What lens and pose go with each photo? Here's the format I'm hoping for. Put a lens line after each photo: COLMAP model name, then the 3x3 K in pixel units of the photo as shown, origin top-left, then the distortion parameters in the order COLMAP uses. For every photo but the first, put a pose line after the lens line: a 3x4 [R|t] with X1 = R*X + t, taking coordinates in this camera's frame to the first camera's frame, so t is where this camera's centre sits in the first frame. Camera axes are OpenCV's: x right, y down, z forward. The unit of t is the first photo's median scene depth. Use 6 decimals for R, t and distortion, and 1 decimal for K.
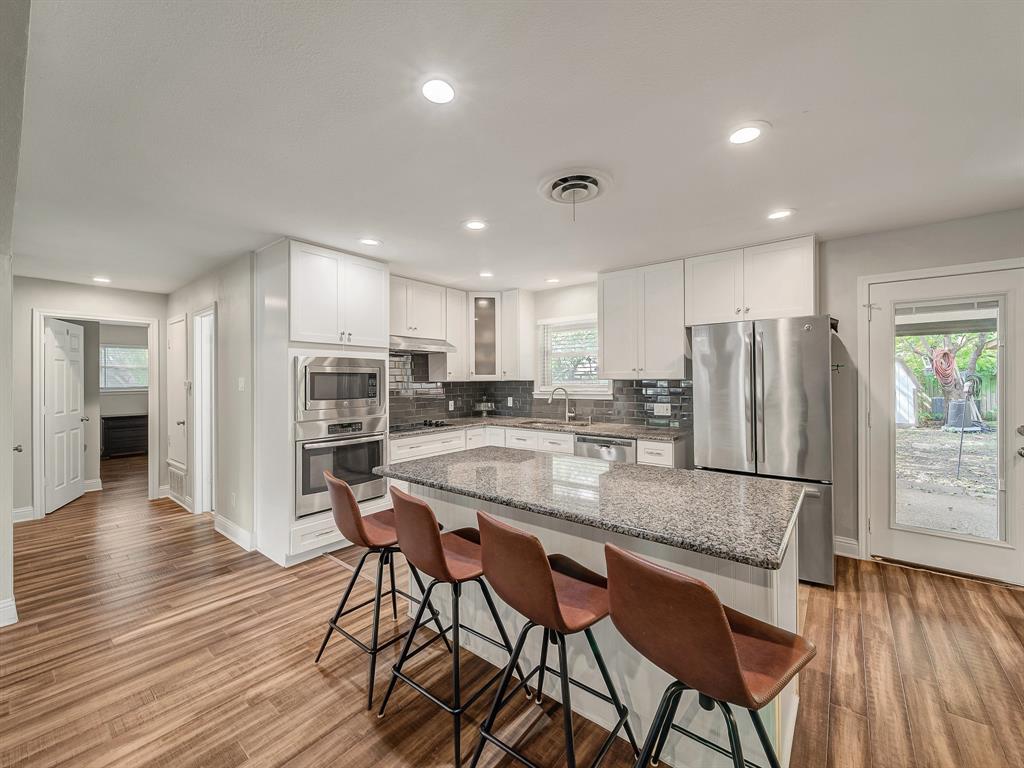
lens RADIAL K [[411.0, 0, 510.3], [0, 411.0, 377.6], [0, 0, 1]] dist [0.001656, -0.001538]
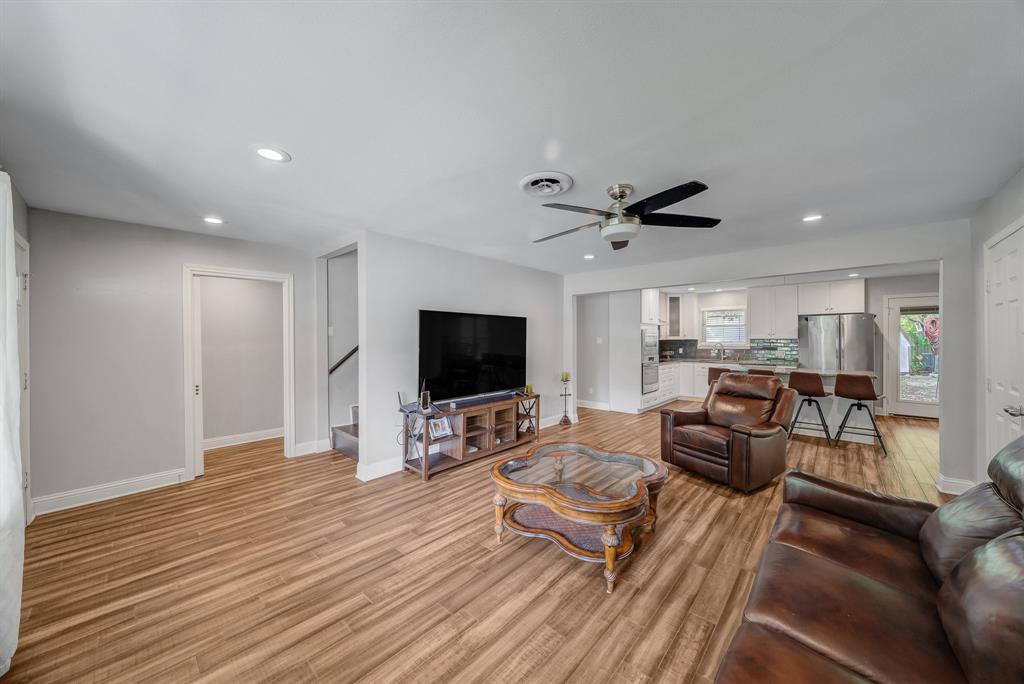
lens RADIAL K [[360.2, 0, 510.2], [0, 360.2, 341.5], [0, 0, 1]] dist [-0.001323, 0.000006]
pose [[0.998160, 0.002807, -0.060564, -1.027647], [-0.002113, 0.999931, 0.011519, -0.000884], [0.060592, -0.011370, 0.998098, -1.050618]]
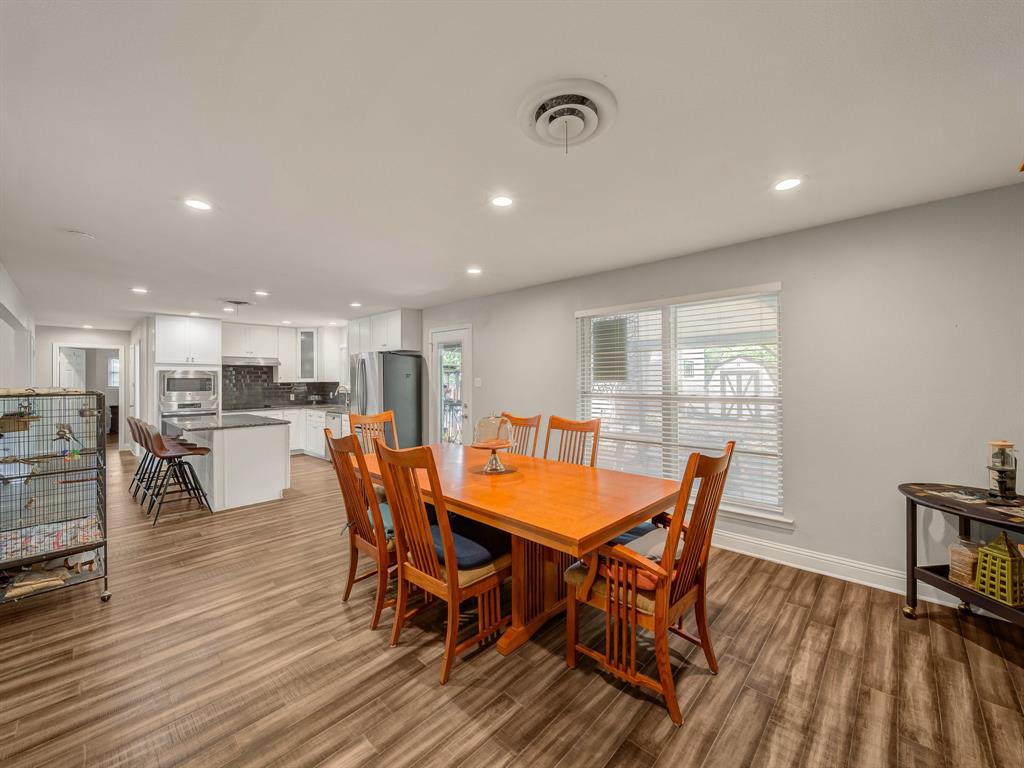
lens RADIAL K [[411.0, 0, 503.7], [0, 411.0, 379.9], [0, 0, 1]] dist [0.001656, -0.001538]
pose [[0.996762, -0.000983, -0.080408, 1.193961], [0.001391, 0.999986, 0.005013, -0.010123], [0.080402, -0.005109, 0.996749, -0.801677]]
